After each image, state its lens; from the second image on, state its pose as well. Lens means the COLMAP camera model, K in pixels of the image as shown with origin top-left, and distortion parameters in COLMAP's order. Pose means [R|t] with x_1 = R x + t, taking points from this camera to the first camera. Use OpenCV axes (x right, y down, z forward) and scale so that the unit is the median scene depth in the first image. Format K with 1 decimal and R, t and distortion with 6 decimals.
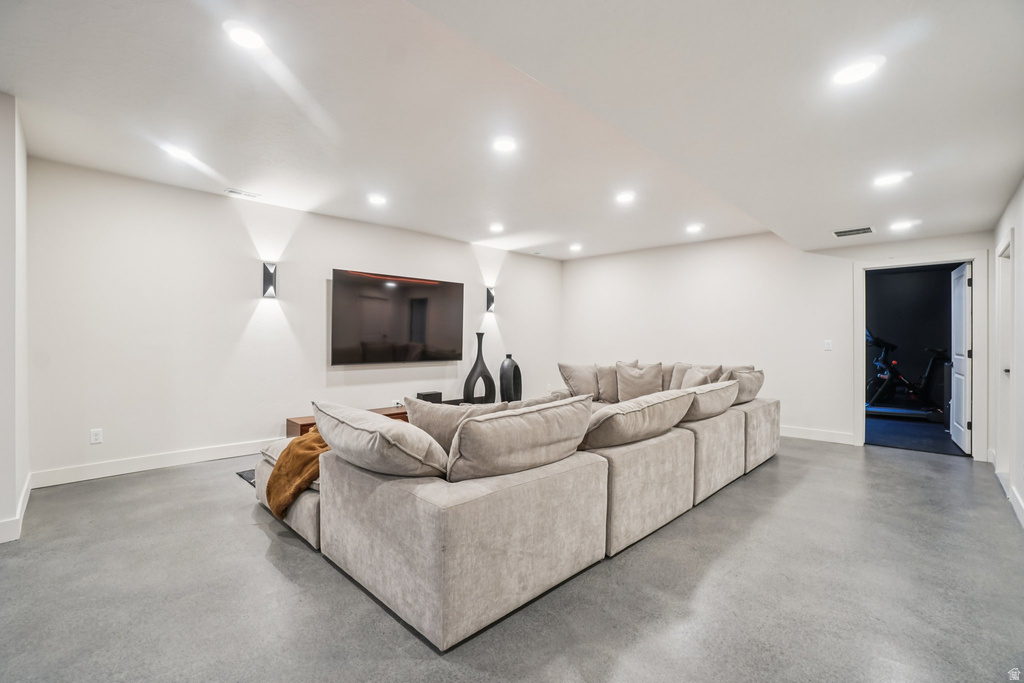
lens RADIAL K [[461.3, 0, 503.2], [0, 461.3, 343.0], [0, 0, 1]] dist [-0.002352, 0.000406]
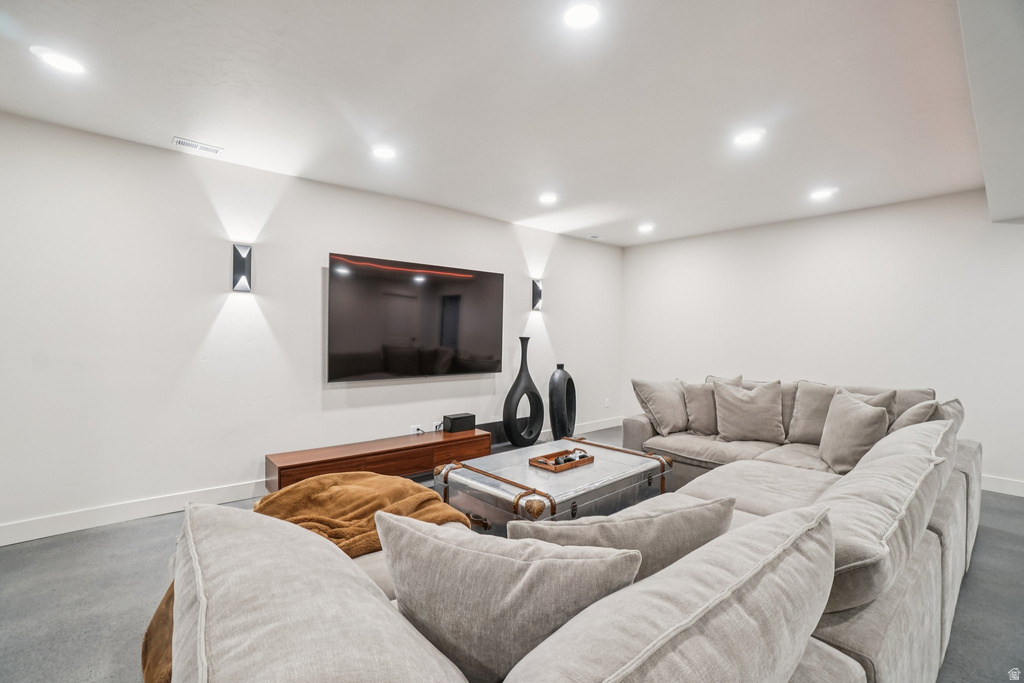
lens RADIAL K [[461.3, 0, 517.5], [0, 461.3, 338.5], [0, 0, 1]] dist [-0.002352, 0.000406]
pose [[0.998787, 0.000614, -0.049233, -0.026352], [-0.000964, 0.999974, -0.007086, -0.016413], [0.049228, 0.007125, 0.998762, 0.249428]]
